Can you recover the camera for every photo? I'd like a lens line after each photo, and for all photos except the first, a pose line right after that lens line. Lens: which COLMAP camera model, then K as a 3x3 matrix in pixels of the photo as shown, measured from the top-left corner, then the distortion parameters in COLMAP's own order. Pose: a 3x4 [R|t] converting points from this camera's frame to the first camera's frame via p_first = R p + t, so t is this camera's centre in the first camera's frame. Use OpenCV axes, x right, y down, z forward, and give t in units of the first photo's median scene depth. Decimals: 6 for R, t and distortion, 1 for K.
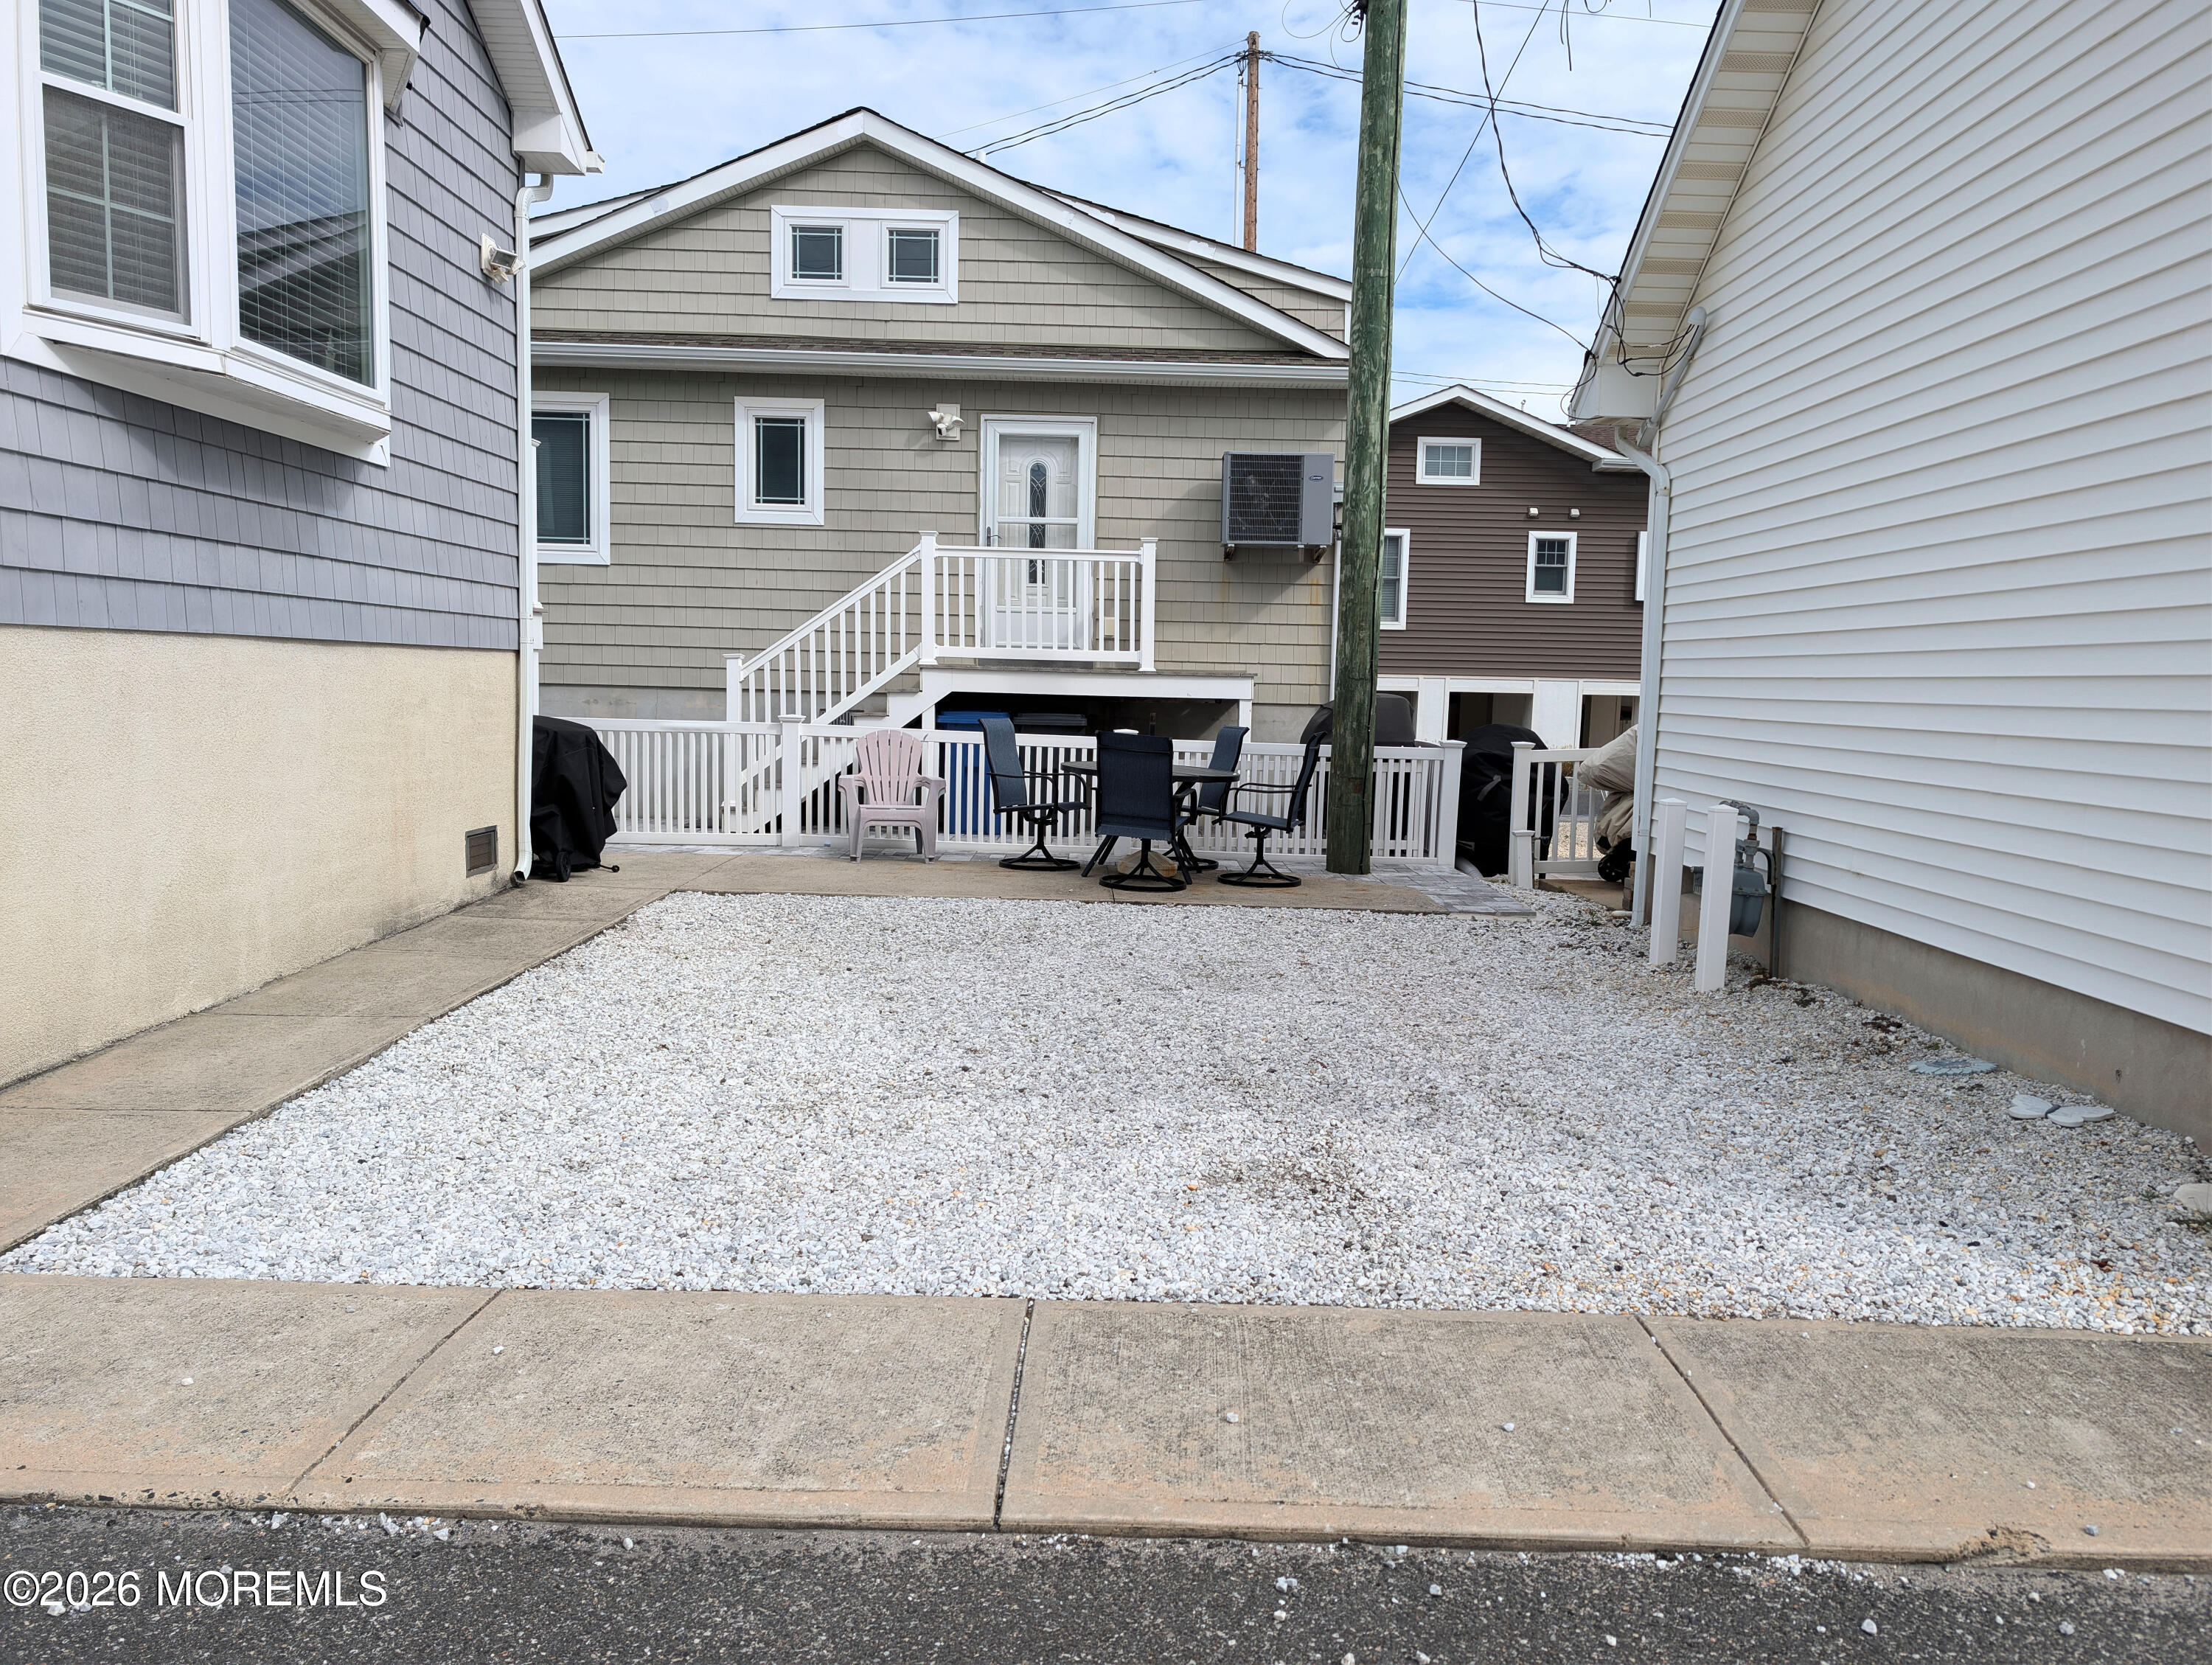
lens RADIAL K [[1592.1, 0, 1121.4], [0, 1592.1, 840.5], [0, 0, 1]] dist [0.004324, 0.002495]
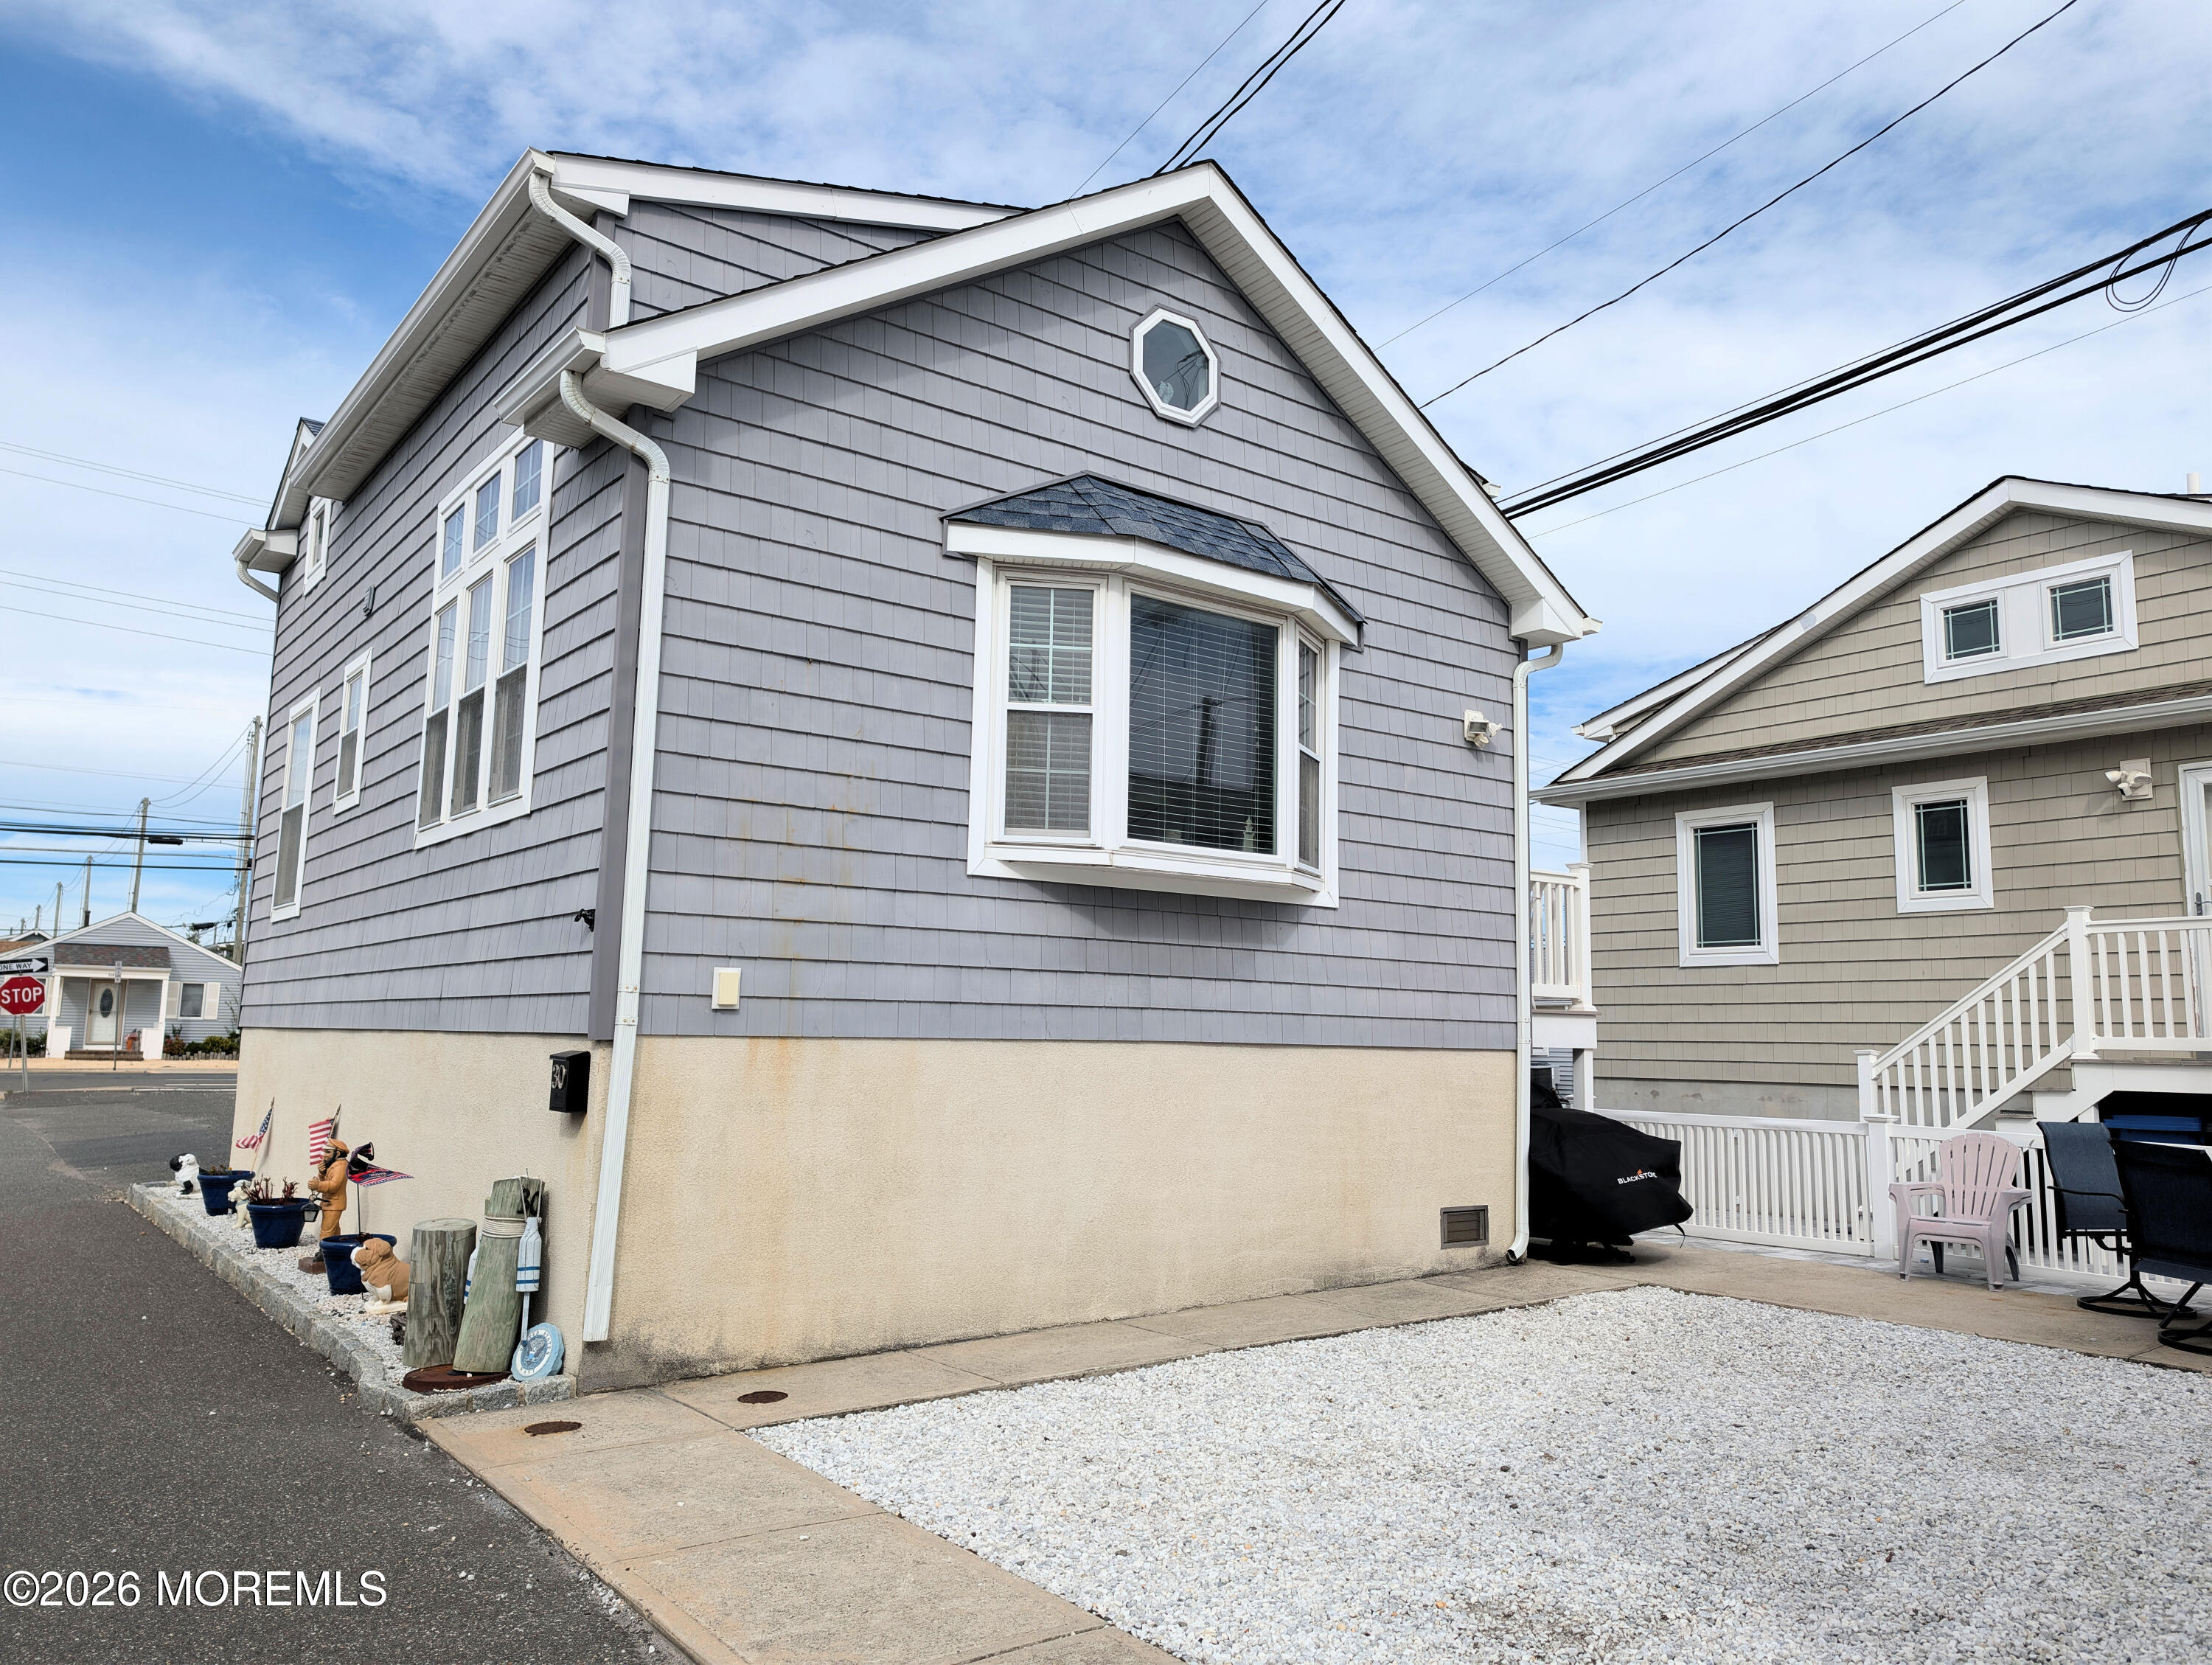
lens RADIAL K [[1592.1, 0, 1121.9], [0, 1592.1, 840.1], [0, 0, 1]] dist [0.004324, 0.002495]
pose [[0.602821, -0.119189, -0.788924, 0.244455], [-0.080140, 0.974734, -0.208496, -0.003880], [0.793842, 0.188910, 0.578038, 0.062548]]
